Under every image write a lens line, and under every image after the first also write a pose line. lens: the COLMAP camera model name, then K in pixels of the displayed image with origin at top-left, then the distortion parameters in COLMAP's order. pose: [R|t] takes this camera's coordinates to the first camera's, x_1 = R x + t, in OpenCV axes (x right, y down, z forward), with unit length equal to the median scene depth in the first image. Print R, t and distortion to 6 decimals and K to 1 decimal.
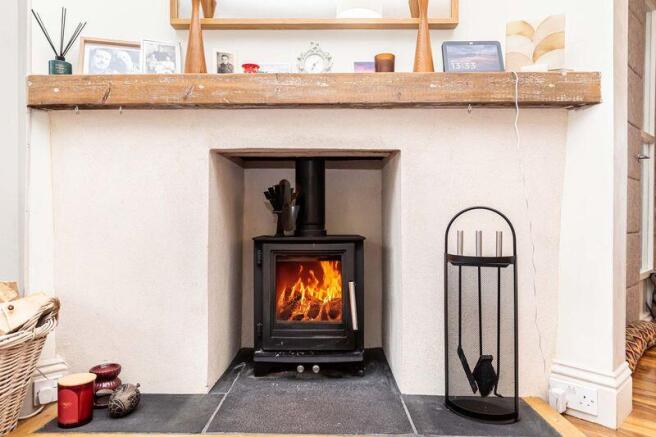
lens RADIAL K [[431.1, 0, 327.4], [0, 431.1, 214.3], [0, 0, 1]] dist [-0.012425, -0.000422]
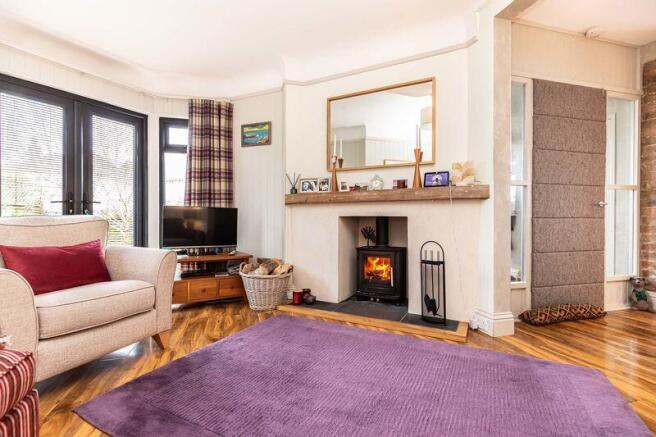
lens RADIAL K [[317.3, 0, 326.3], [0, 317.3, 219.1], [0, 0, 1]] dist [0.000117, 0.000011]
pose [[0.891242, 0.002413, -0.453521, 0.622609], [0.001480, 0.999965, 0.008229, -0.159438], [0.453525, -0.008005, 0.891208, -0.930813]]
